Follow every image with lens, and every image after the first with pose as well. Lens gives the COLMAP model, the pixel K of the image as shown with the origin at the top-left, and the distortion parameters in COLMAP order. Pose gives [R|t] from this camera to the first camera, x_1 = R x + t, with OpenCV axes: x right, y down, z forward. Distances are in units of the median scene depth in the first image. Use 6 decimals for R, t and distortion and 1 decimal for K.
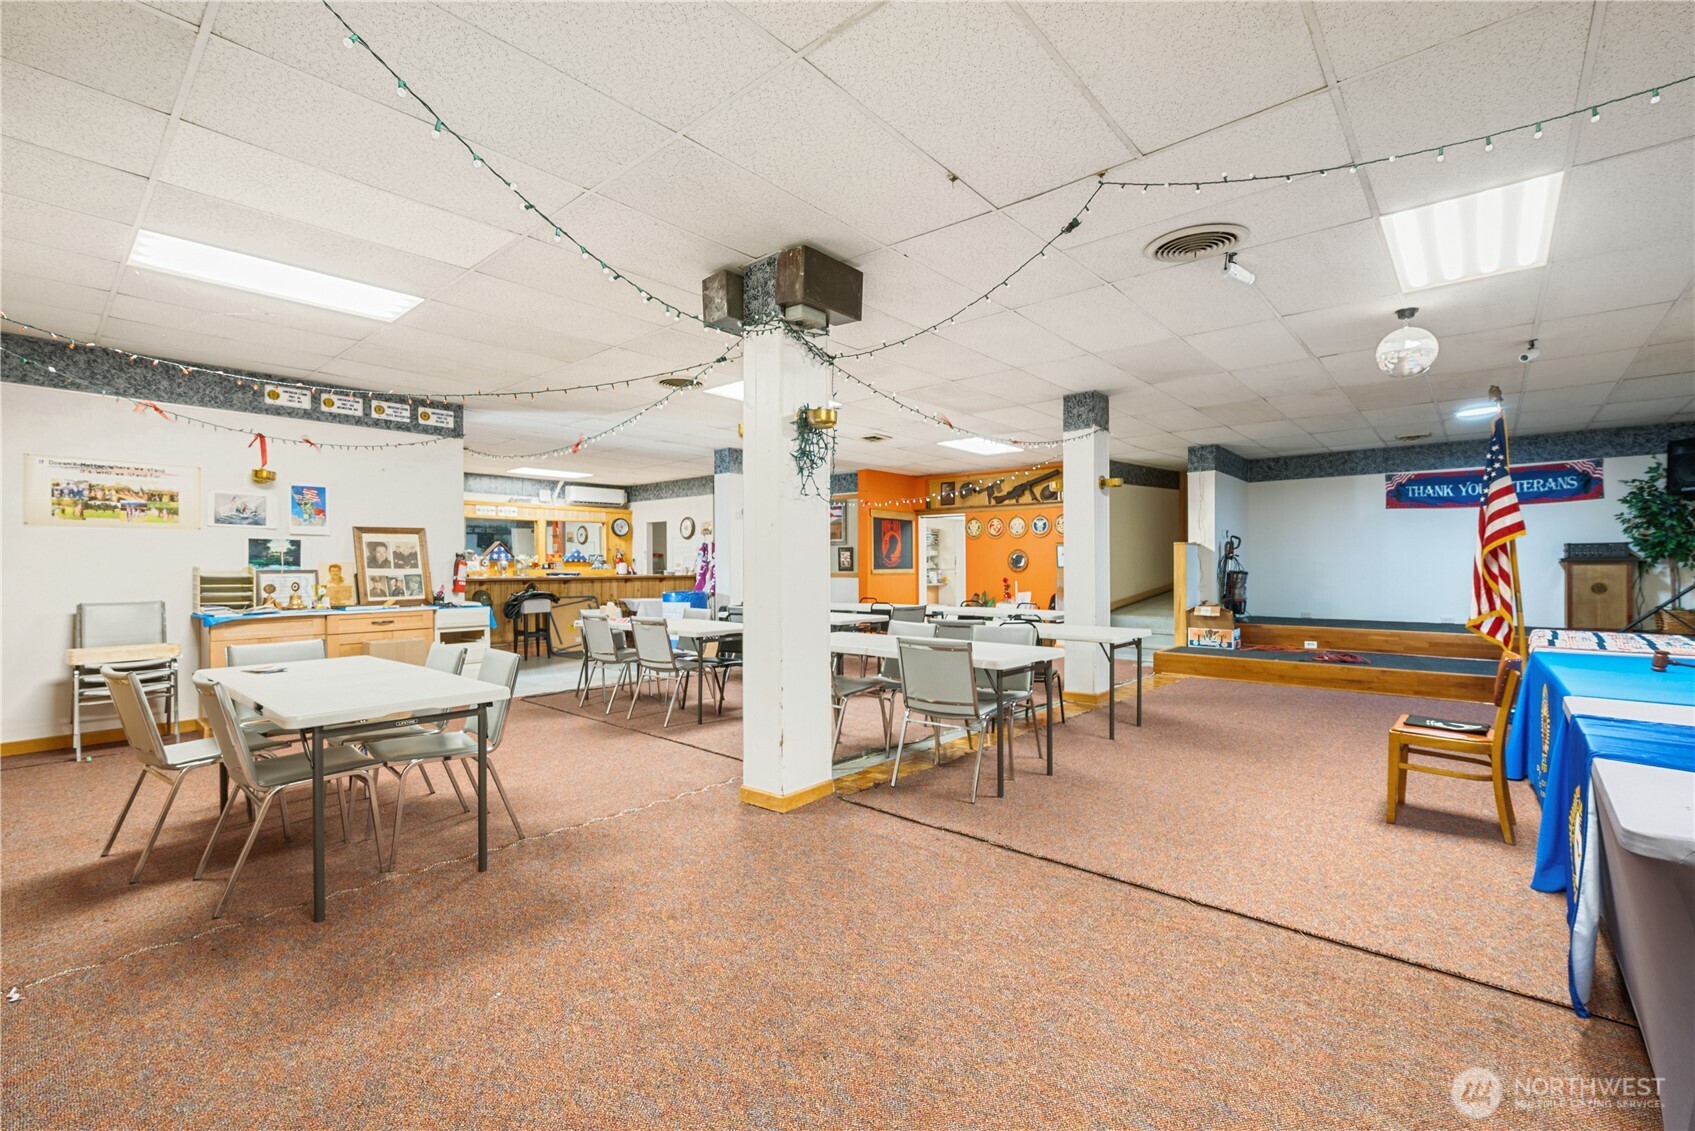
lens RADIAL K [[734.2, 0, 847.5], [0, 734.2, 565.5], [0, 0, 1]] dist [-0.000361, -0.000374]
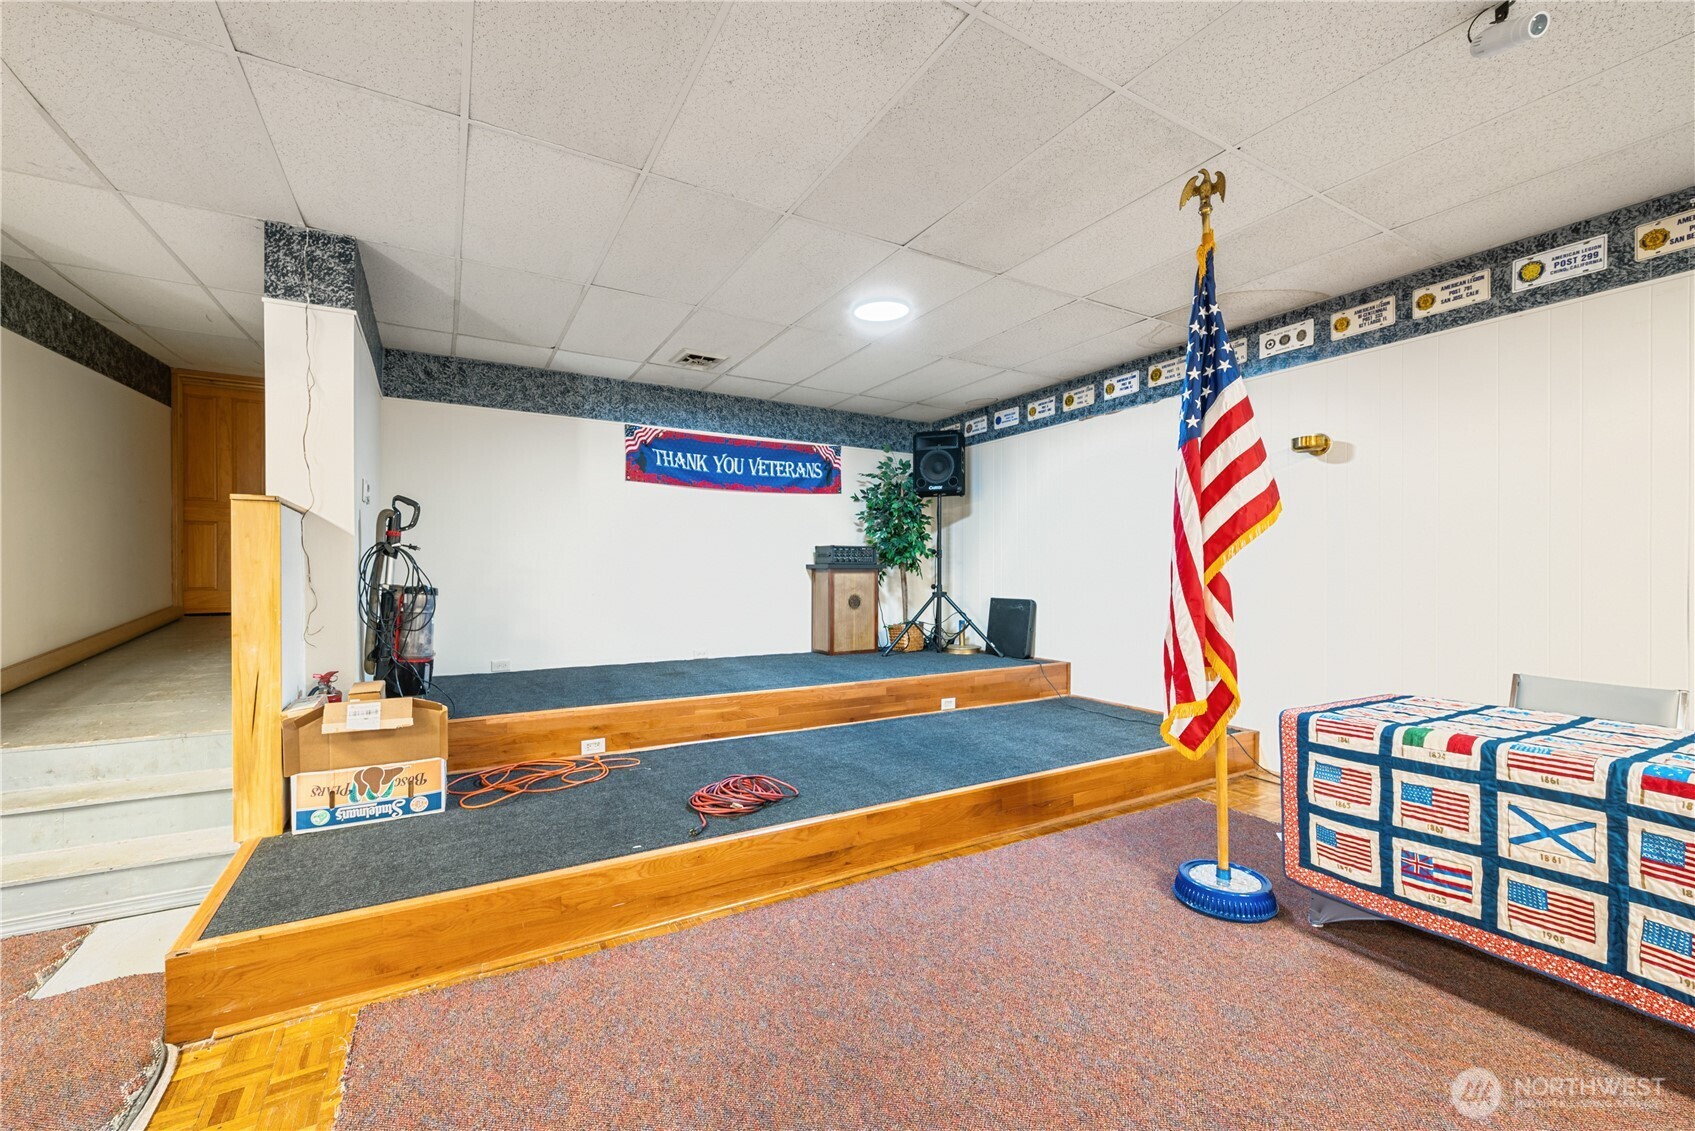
lens RADIAL K [[688.3, 0, 847.5], [0, 688.3, 565.5], [0, 0, 1]] dist [-0.001054, -0.000096]
pose [[0.305812, 0.012819, 0.952006, 0.261341], [-0.001936, 0.999916, -0.012842, 0.000717], [-0.952090, 0.002084, 0.305811, 0.691464]]
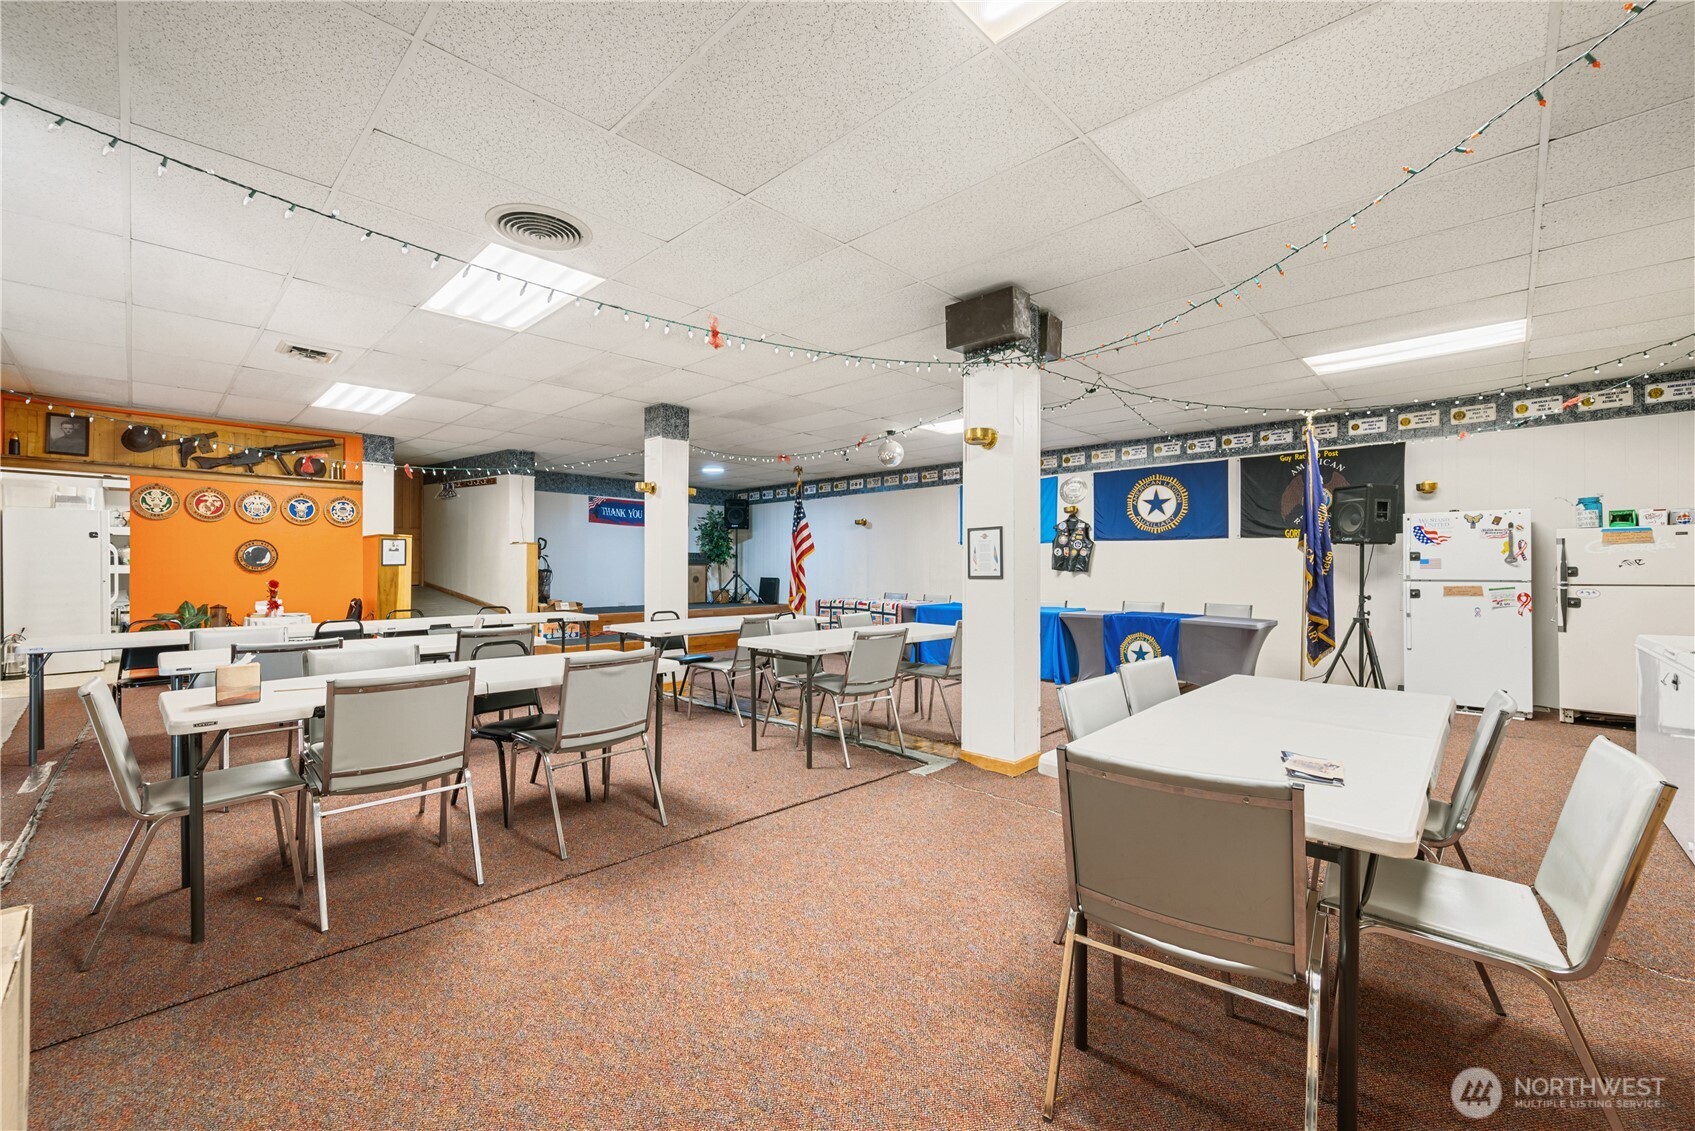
lens RADIAL K [[688.3, 0, 847.5], [0, 688.3, 565.5], [0, 0, 1]] dist [-0.001054, -0.000096]
pose [[0.037550, 0.004080, 0.999286, -0.513664], [-0.003867, 0.999985, -0.003937, 0.003734], [-0.999287, -0.003716, 0.037566, 0.522768]]
